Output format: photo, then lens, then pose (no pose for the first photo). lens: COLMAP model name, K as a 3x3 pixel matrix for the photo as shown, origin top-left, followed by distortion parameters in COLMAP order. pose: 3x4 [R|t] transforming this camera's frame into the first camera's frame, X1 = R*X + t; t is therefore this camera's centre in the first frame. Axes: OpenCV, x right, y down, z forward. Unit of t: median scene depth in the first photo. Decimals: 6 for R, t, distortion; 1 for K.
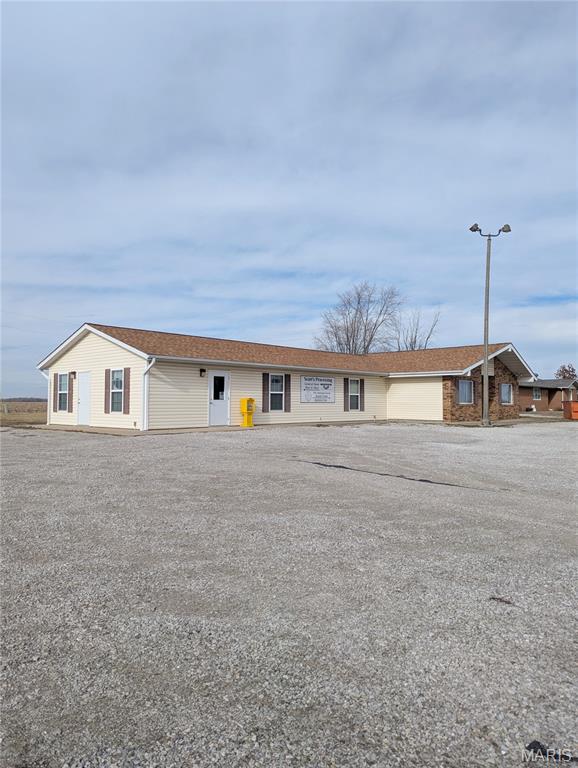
lens RADIAL K [[533.8, 0, 296.9], [0, 533.8, 383.6], [0, 0, 1]] dist [0.060813, -0.002495]
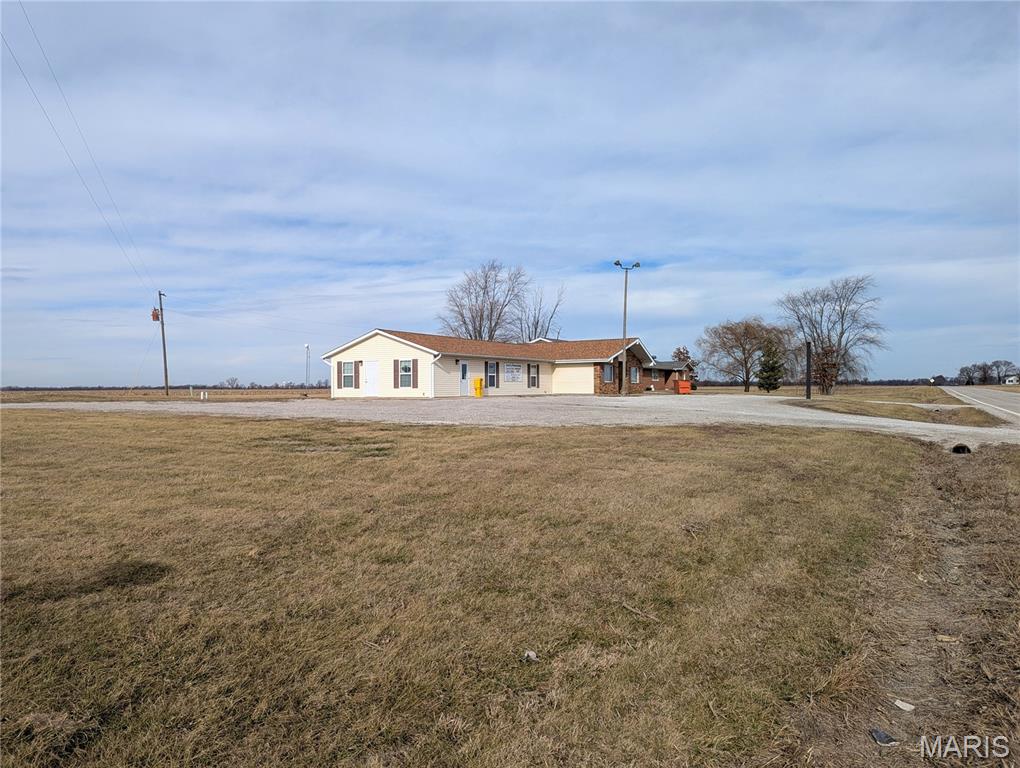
lens RADIAL K [[708.9, 0, 510.0], [0, 708.9, 384.0], [0, 0, 1]] dist [0.060813, -0.002495]
pose [[0.976607, -0.006891, 0.214922, -0.389335], [0.000607, 0.999571, 0.029287, -0.013538], [-0.215031, -0.028472, 0.976192, -0.875455]]
